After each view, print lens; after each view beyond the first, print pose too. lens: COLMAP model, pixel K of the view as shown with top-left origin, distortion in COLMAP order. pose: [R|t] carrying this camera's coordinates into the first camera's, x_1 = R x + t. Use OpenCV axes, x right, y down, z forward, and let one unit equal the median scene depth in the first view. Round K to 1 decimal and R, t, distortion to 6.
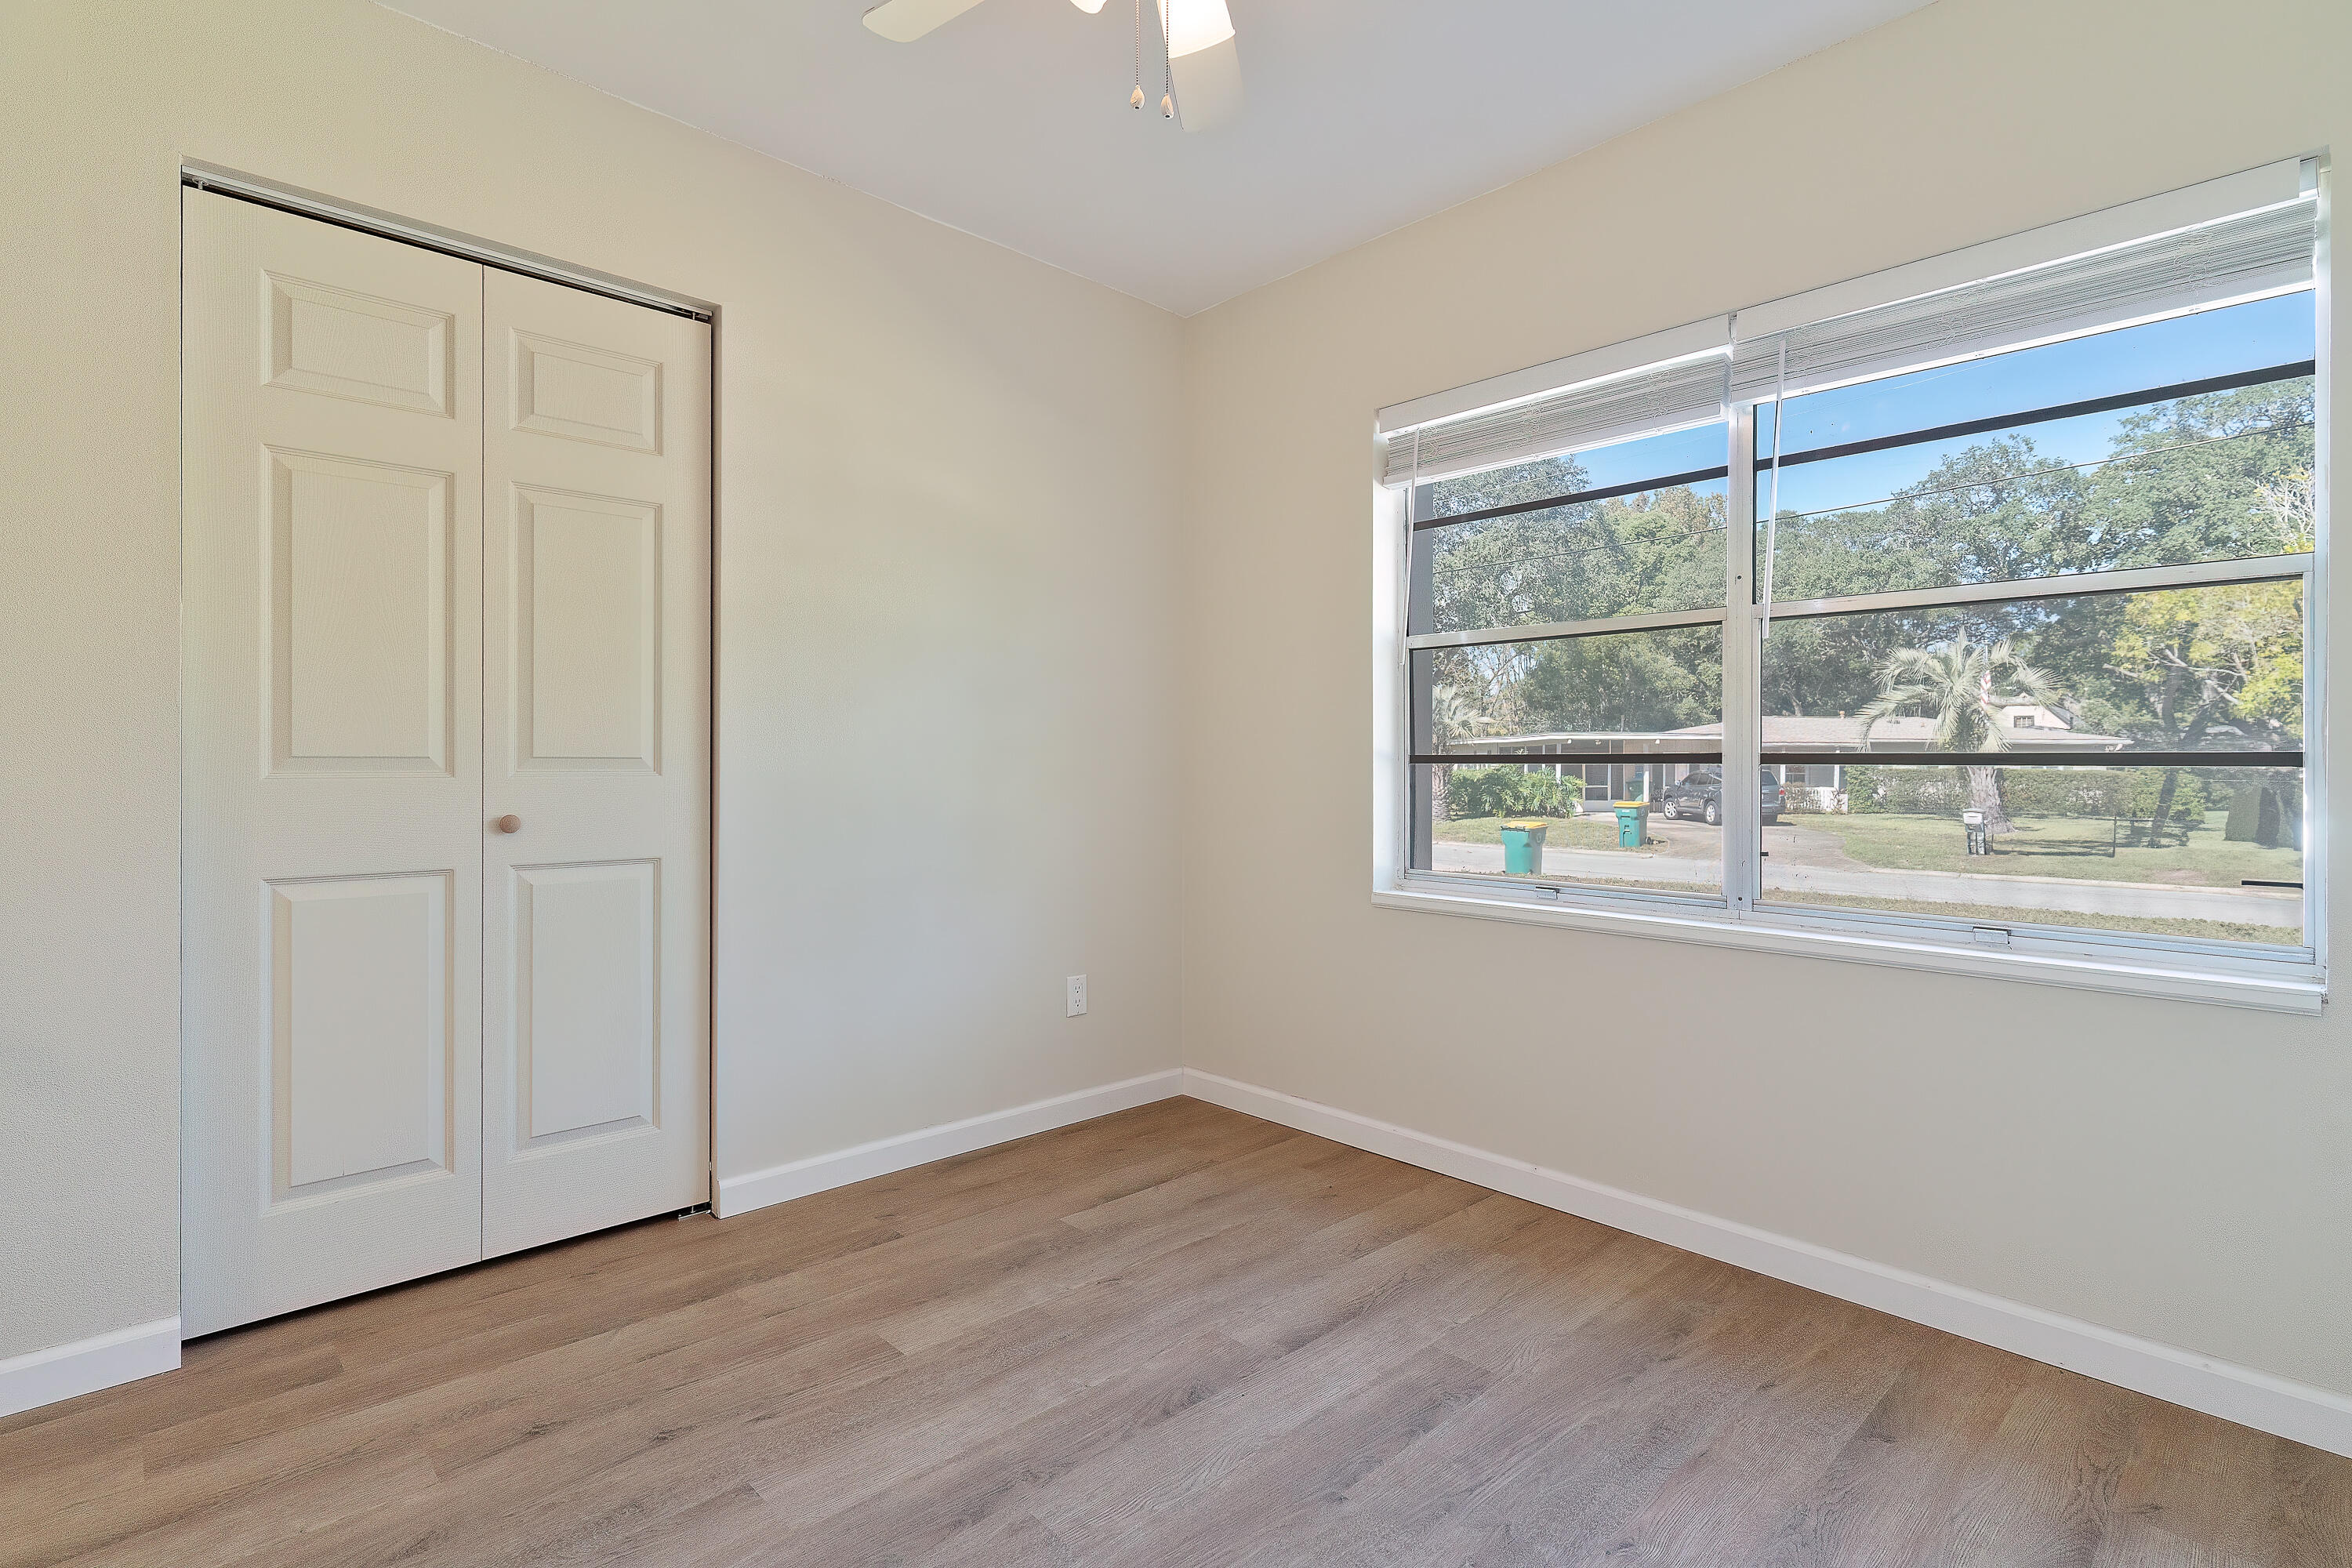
lens RADIAL K [[1118.2, 0, 1176.1], [0, 1118.2, 761.5], [0, 0, 1]] dist [0.001734, 0.000012]
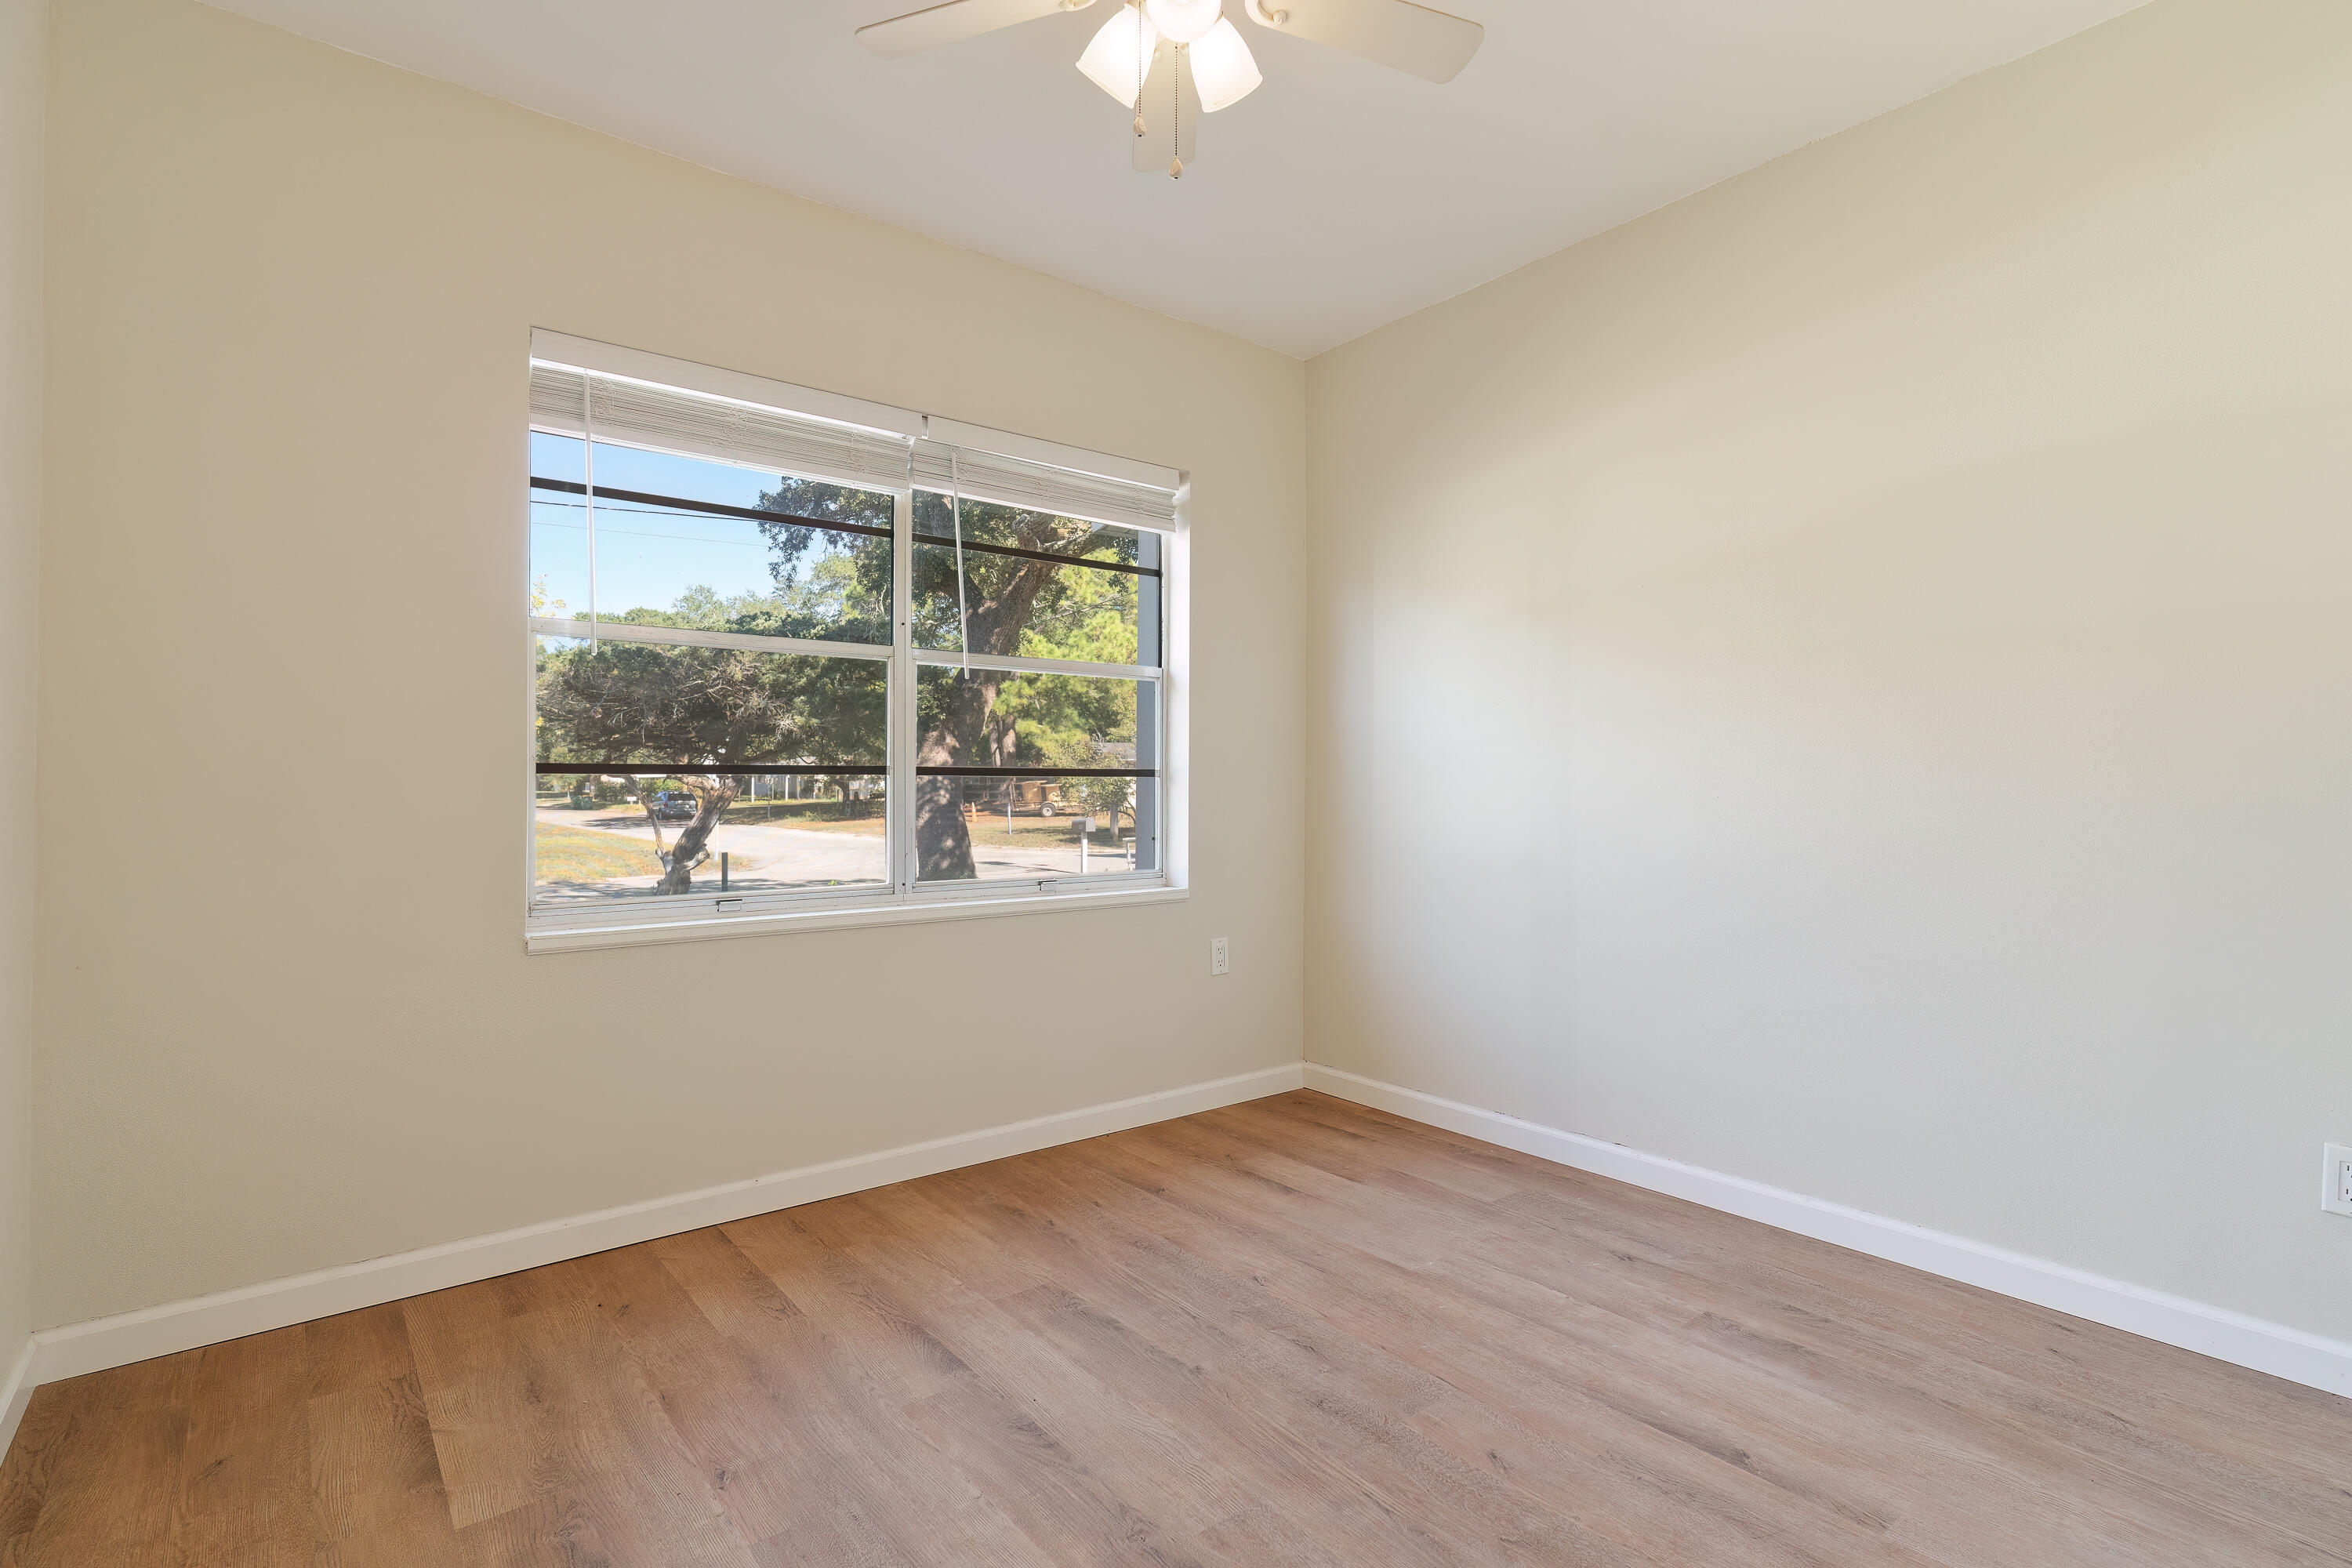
lens RADIAL K [[1142.1, 0, 1175.1], [0, 1142.1, 759.5], [0, 0, 1]] dist [-0.001467, -0.000292]
pose [[0.085252, 0.015180, 0.996244, -0.840780], [-0.004346, 0.999880, -0.014863, 0.003568], [-0.996350, -0.003062, 0.085308, 0.688379]]
